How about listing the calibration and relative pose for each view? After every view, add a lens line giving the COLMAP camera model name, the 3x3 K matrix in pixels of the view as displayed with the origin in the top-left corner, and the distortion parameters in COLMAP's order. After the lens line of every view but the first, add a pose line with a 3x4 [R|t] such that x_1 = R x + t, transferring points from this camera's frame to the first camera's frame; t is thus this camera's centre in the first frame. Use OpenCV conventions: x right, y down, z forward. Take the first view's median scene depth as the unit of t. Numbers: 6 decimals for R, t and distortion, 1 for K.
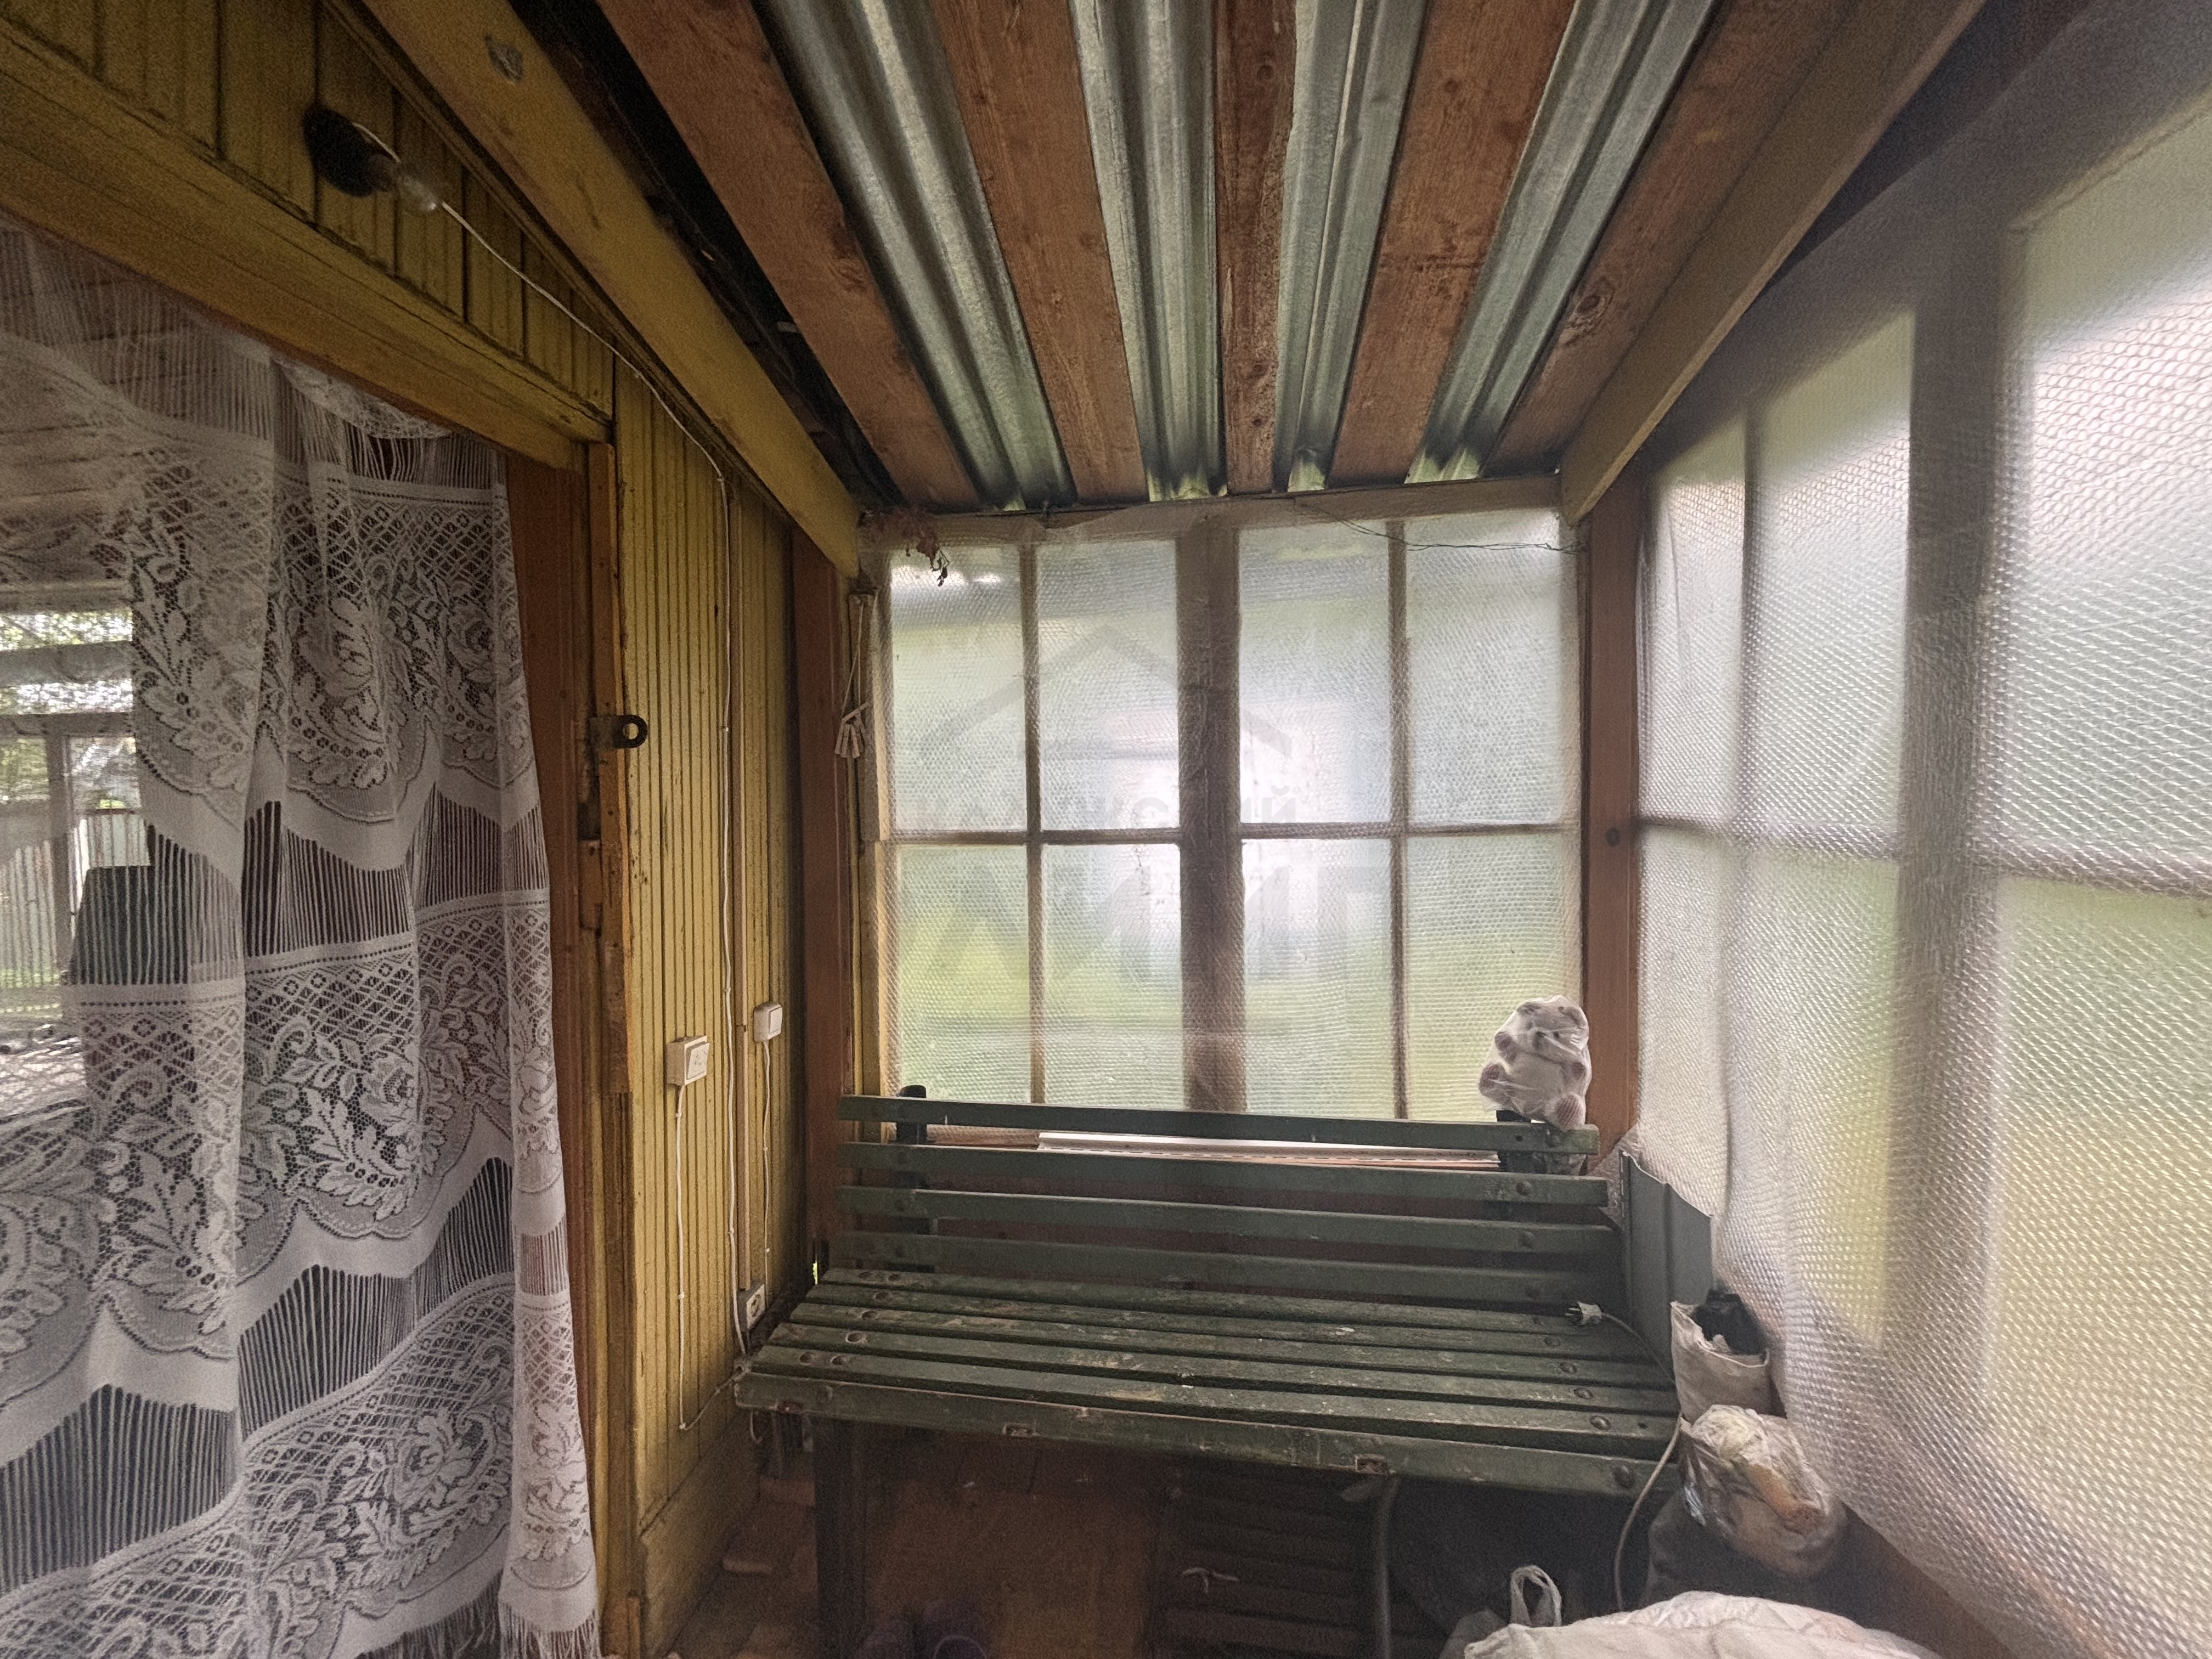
lens RADIAL K [[889.0, 0, 1098.4], [0, 889.0, 833.4], [0, 0, 1]] dist [0.008333, 0.000386]
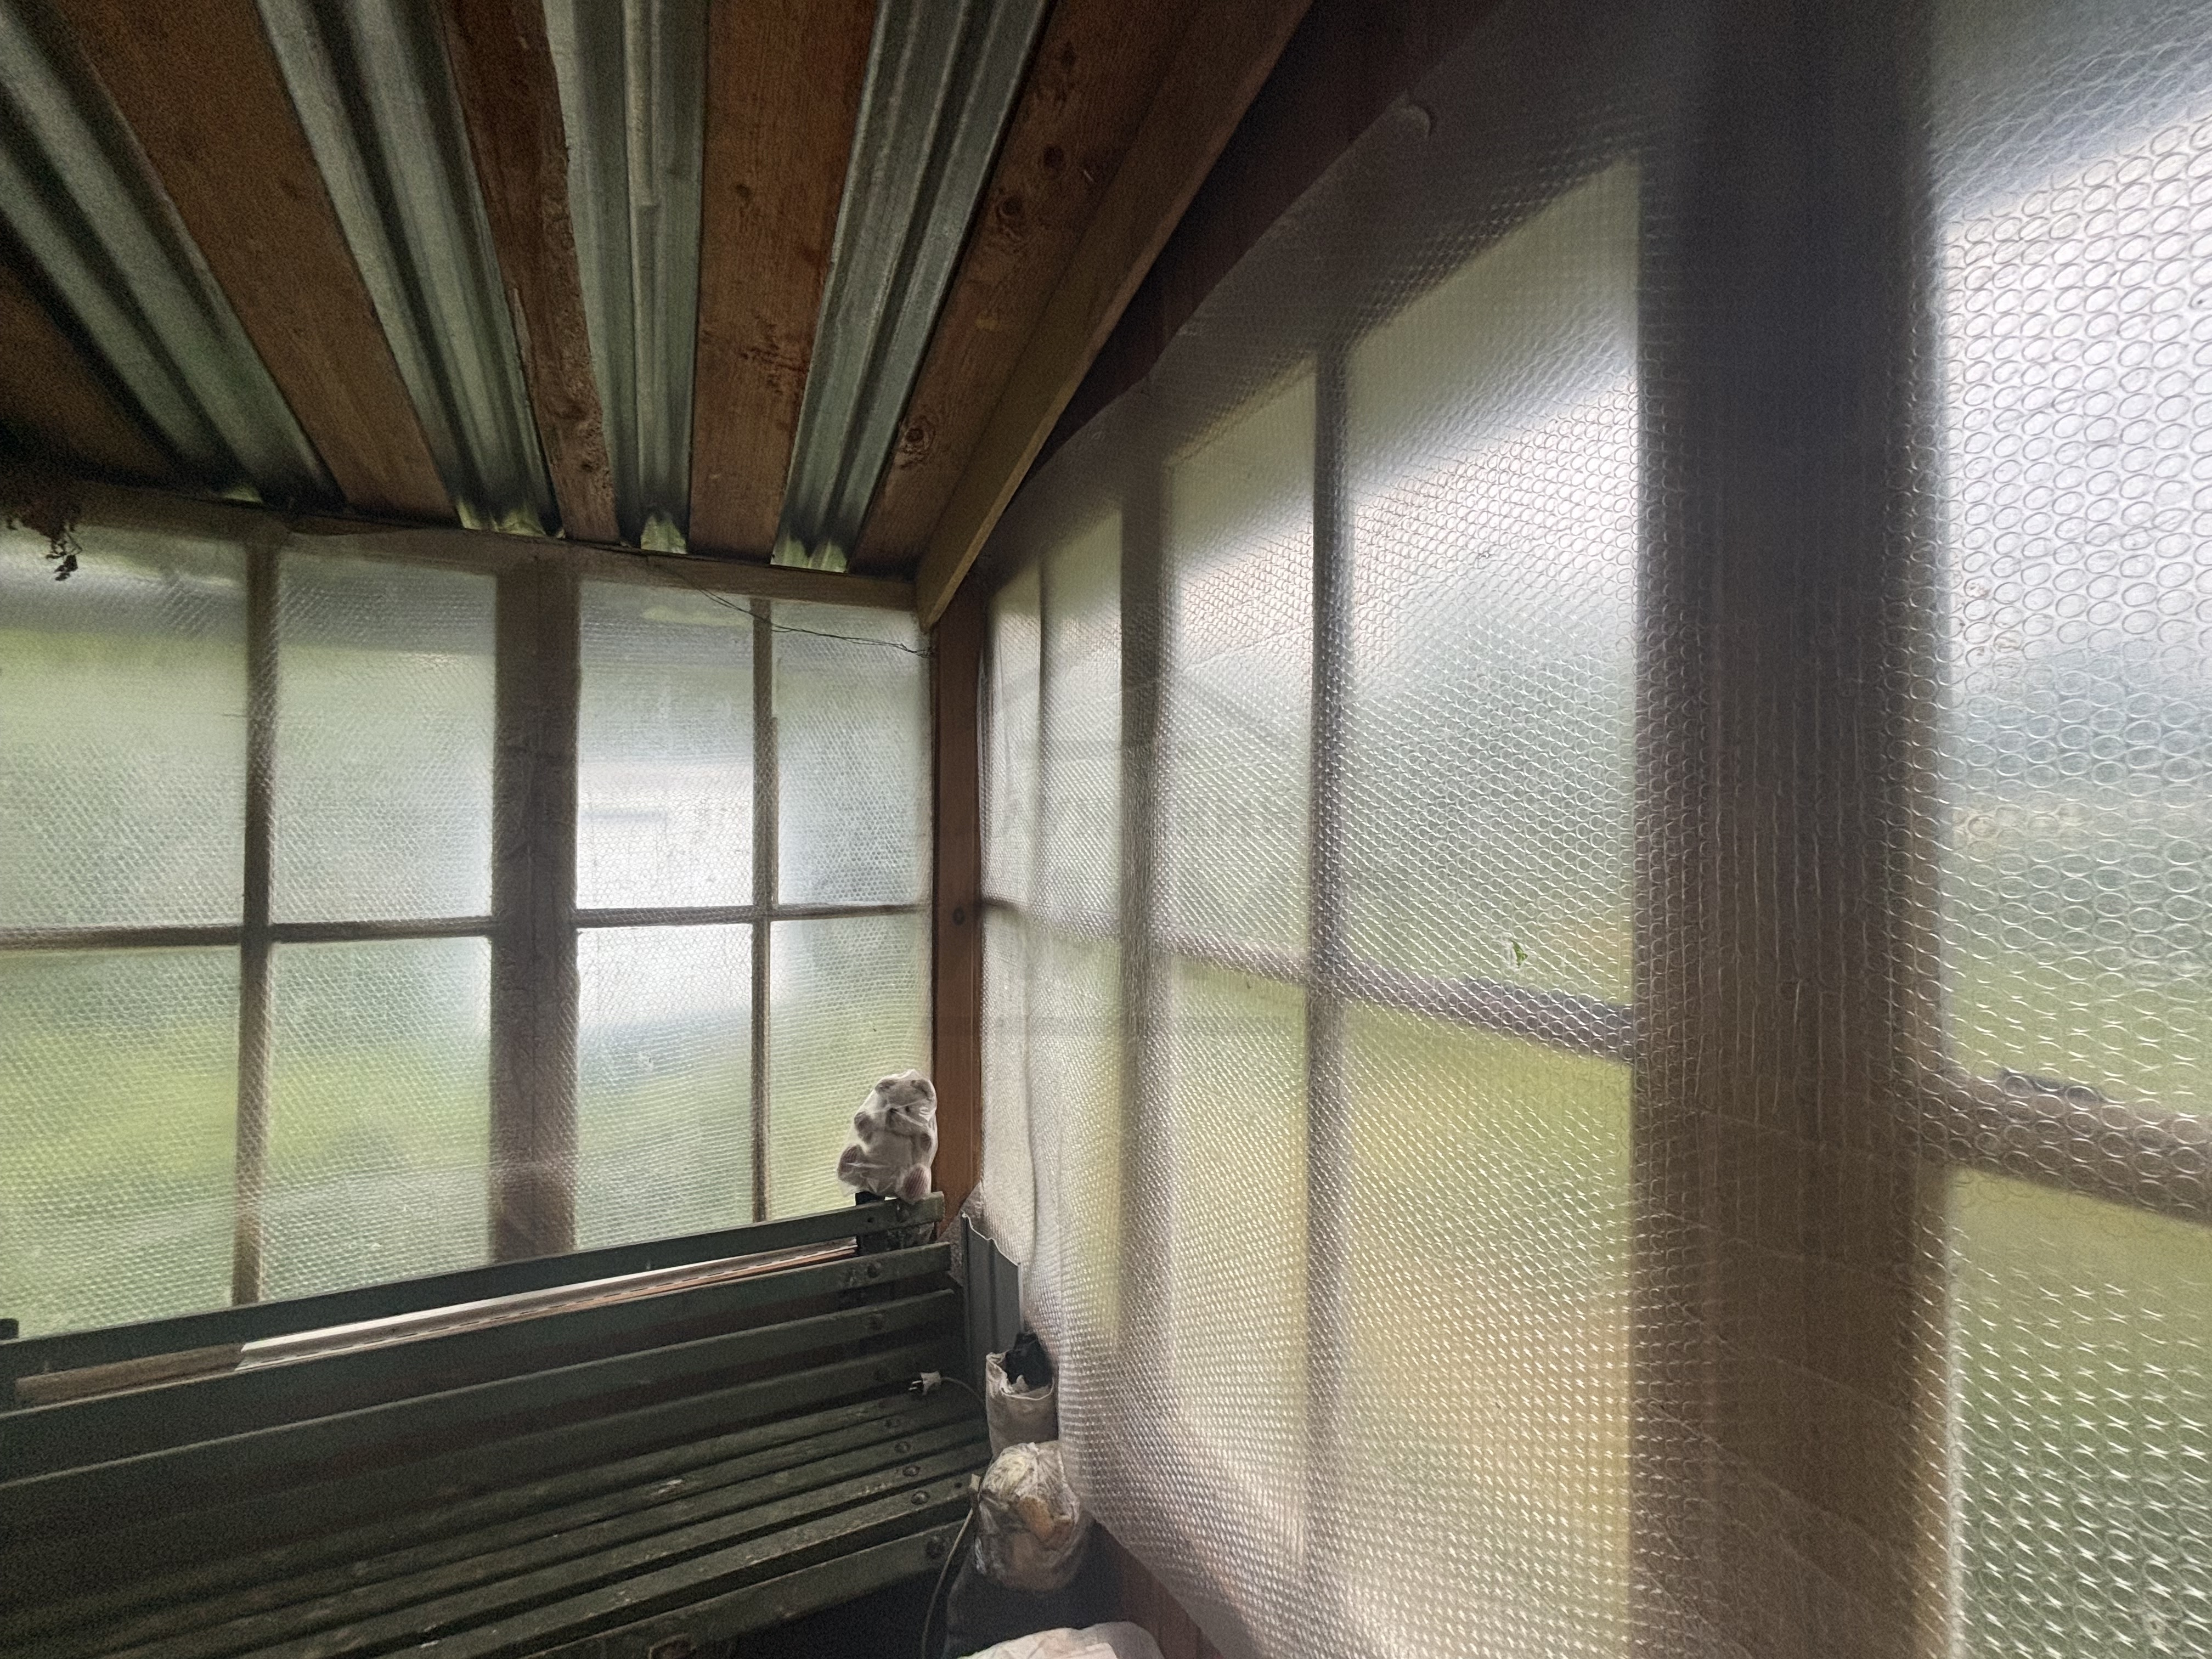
lens RADIAL K [[889.0, 0, 1098.4], [0, 889.0, 833.4], [0, 0, 1]] dist [0.008333, 0.000386]
pose [[0.847282, 0.023718, 0.530614, 0.140759], [0.012170, 0.997873, -0.064038, -0.025708], [-0.531004, 0.060716, 0.845191, -0.015184]]
